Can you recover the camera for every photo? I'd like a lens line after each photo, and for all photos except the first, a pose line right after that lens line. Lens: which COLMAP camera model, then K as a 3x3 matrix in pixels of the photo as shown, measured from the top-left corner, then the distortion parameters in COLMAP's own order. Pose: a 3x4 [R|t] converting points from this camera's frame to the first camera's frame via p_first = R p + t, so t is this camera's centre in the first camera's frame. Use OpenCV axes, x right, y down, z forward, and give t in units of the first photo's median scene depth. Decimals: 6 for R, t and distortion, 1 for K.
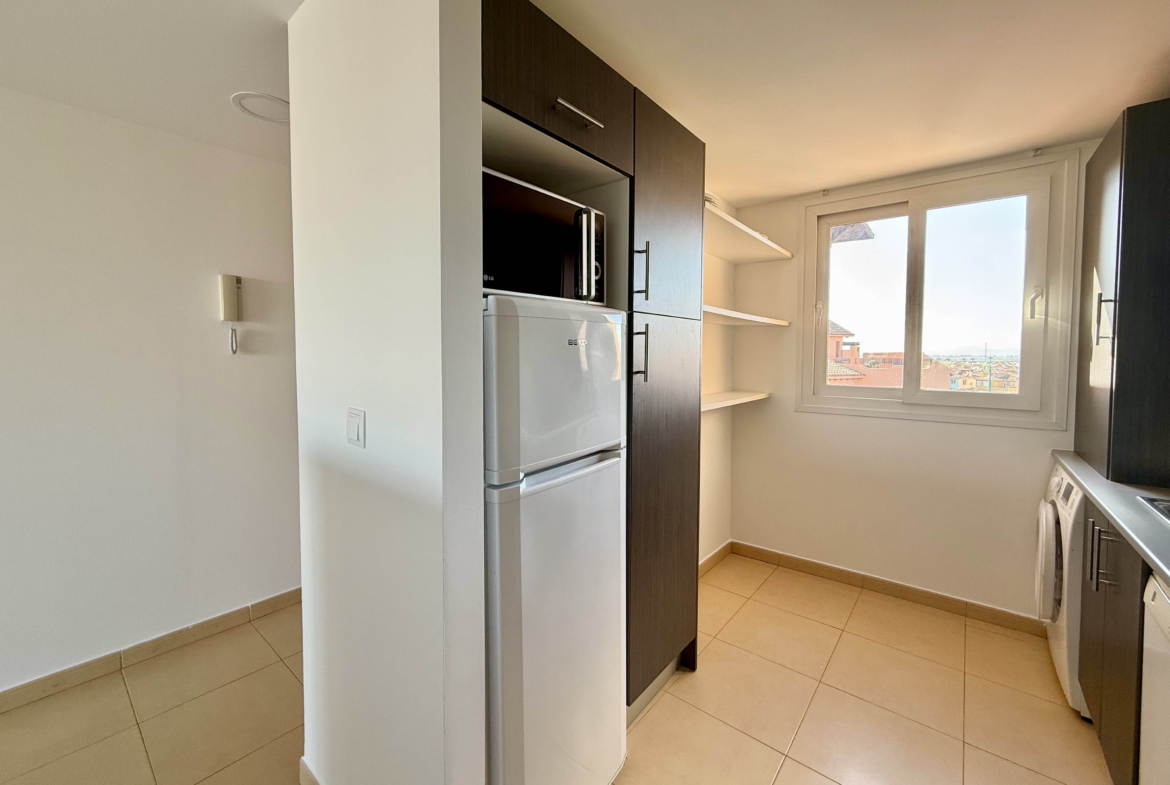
lens RADIAL K [[466.0, 0, 583.1], [0, 466.0, 376.1], [0, 0, 1]] dist [0.000608, 0.000003]
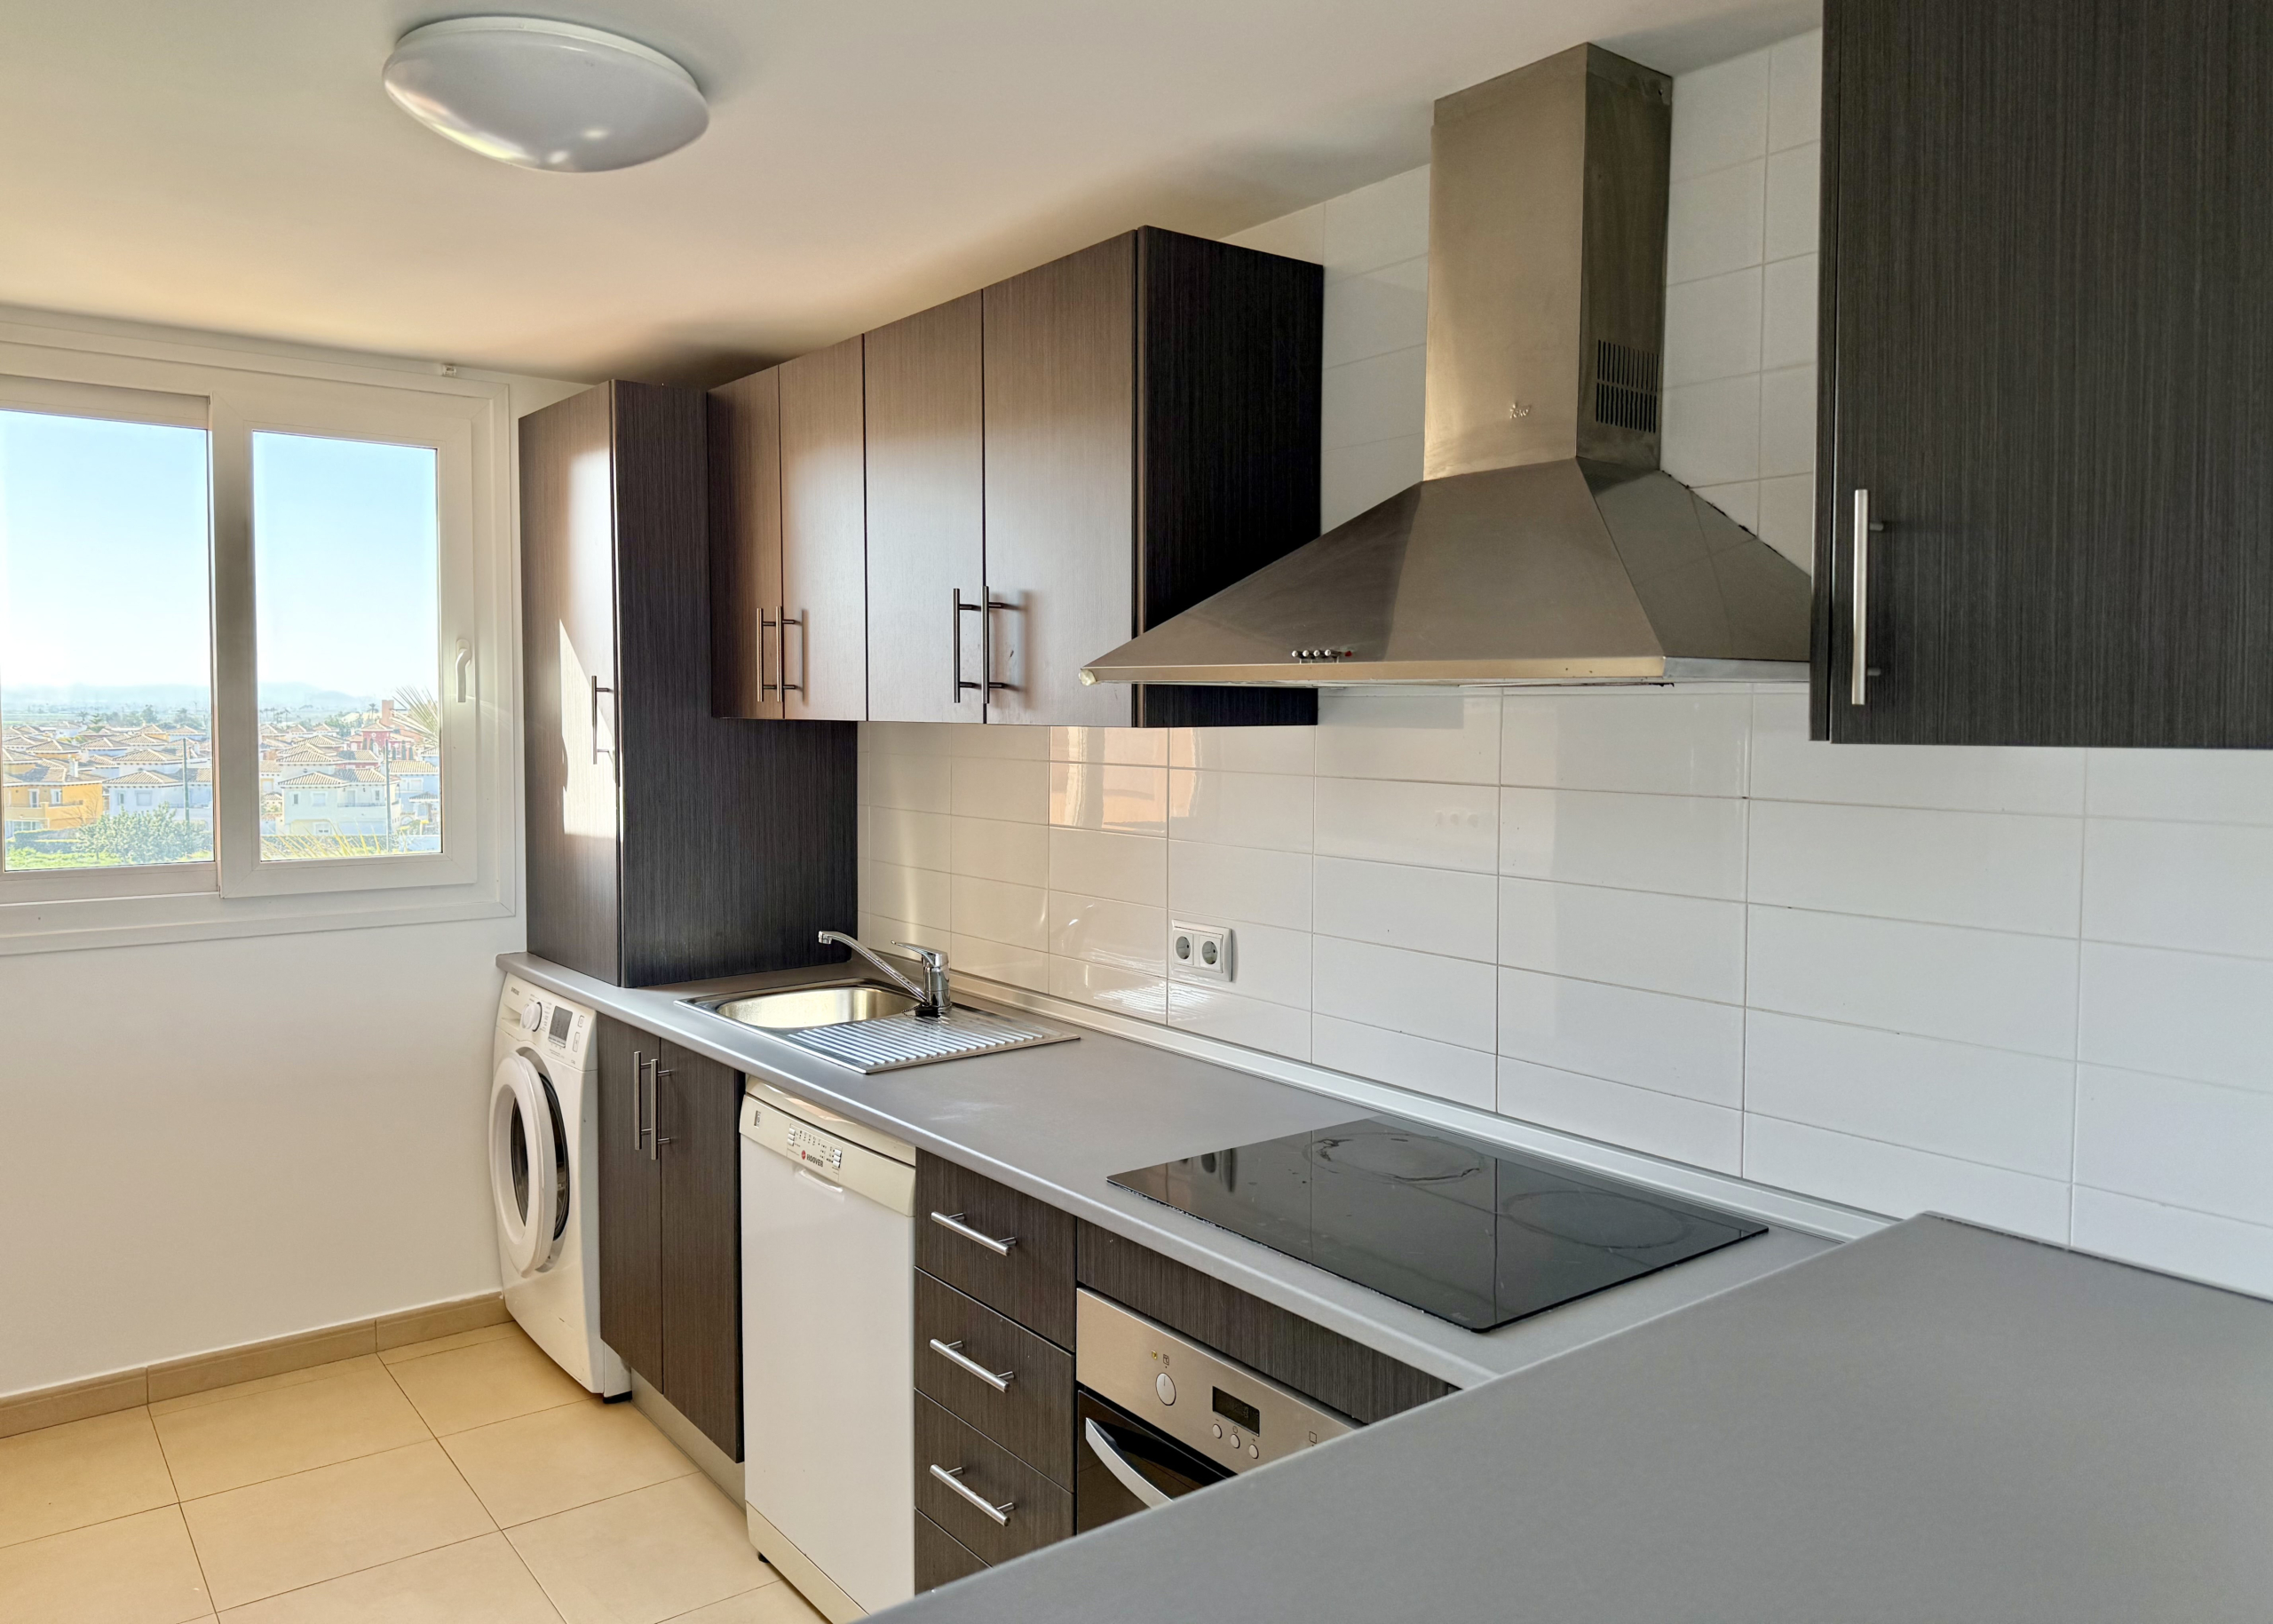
lens RADIAL K [[1658.2, 0, 1136.5], [0, 1658.2, 812.0], [0, 0, 1]] dist [0.058083, -0.001585]
pose [[0.212986, -0.062033, 0.975084, -0.700717], [0.037601, 0.997764, 0.055262, -0.083483], [-0.976331, 0.024894, 0.214842, -0.102391]]
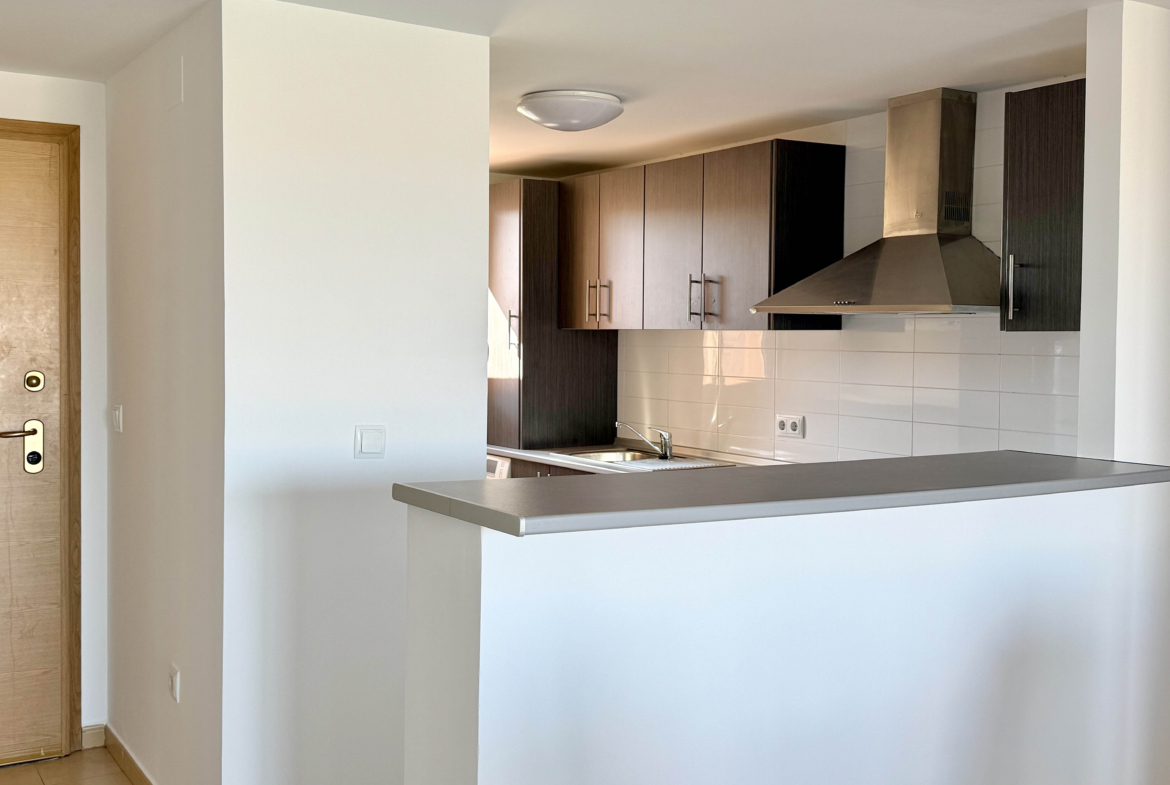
lens RADIAL K [[1211.9, 0, 585.0], [0, 1211.9, 392.5], [0, 0, 1]] dist [0.079150, 0.010659]
pose [[0.301884, -0.046856, 0.952193, -1.805508], [0.033046, 0.998706, 0.038668, -0.060684], [-0.952772, 0.019793, 0.303041, -0.202341]]
